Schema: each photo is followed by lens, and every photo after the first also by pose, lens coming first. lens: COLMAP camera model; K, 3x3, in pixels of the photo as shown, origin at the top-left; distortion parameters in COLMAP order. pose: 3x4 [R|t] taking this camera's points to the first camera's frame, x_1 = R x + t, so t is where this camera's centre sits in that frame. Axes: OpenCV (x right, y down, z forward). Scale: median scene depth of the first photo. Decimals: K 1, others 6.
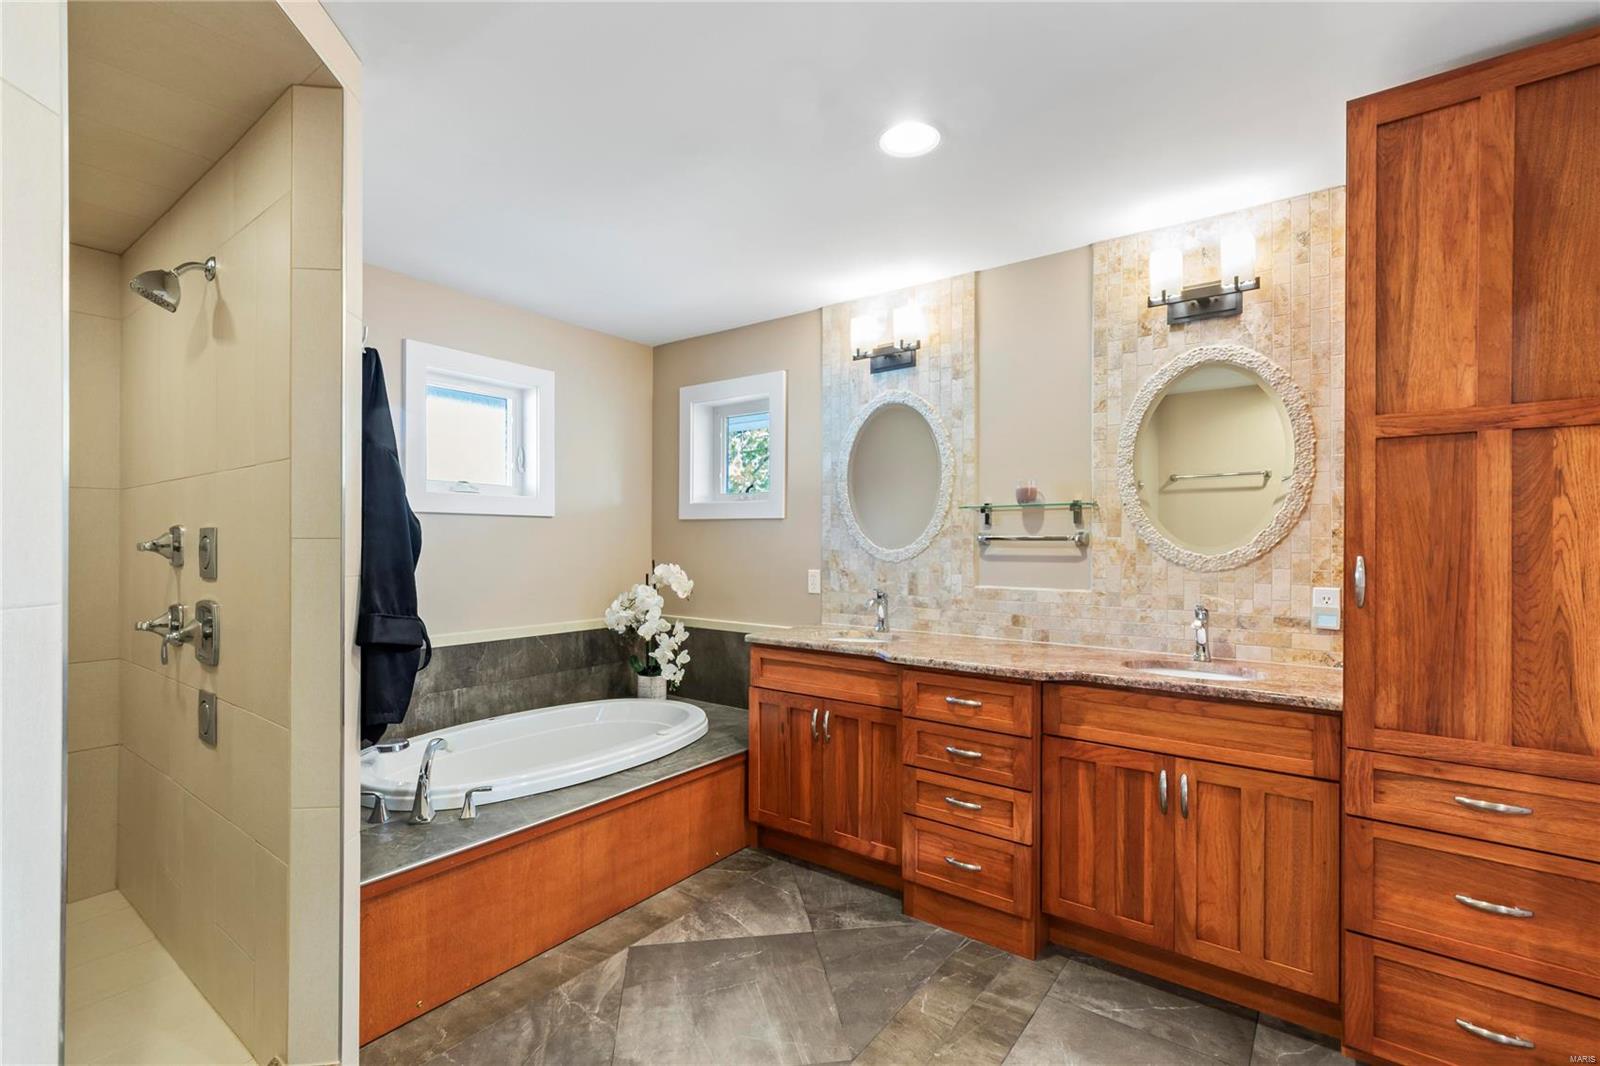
lens RADIAL K [[708.5, 0, 797.1], [0, 708.5, 542.9], [0, 0, 1]] dist [-0.000719, 0.001317]
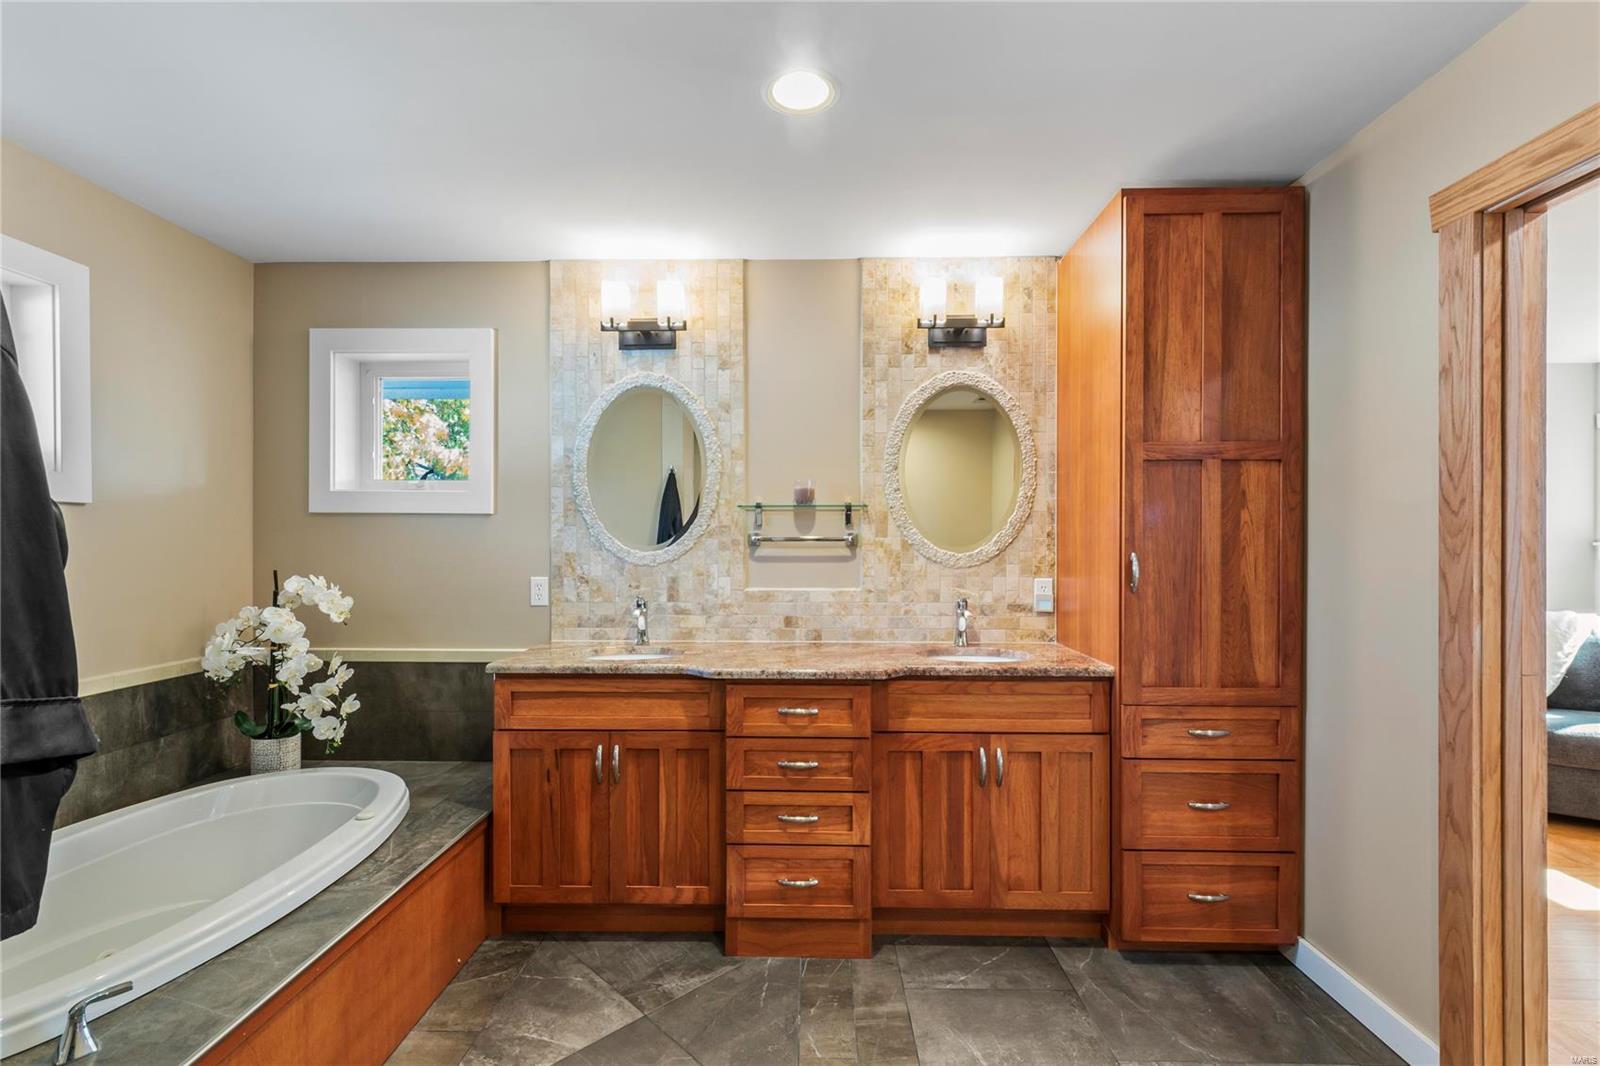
lens RADIAL K [[708.5, 0, 797.1], [0, 708.5, 542.9], [0, 0, 1]] dist [-0.000719, 0.001317]
pose [[0.817734, -0.005804, 0.575568, -0.288744], [0.005435, 0.999982, 0.002361, -0.003303], [-0.575571, 0.001197, 0.817751, 0.209297]]
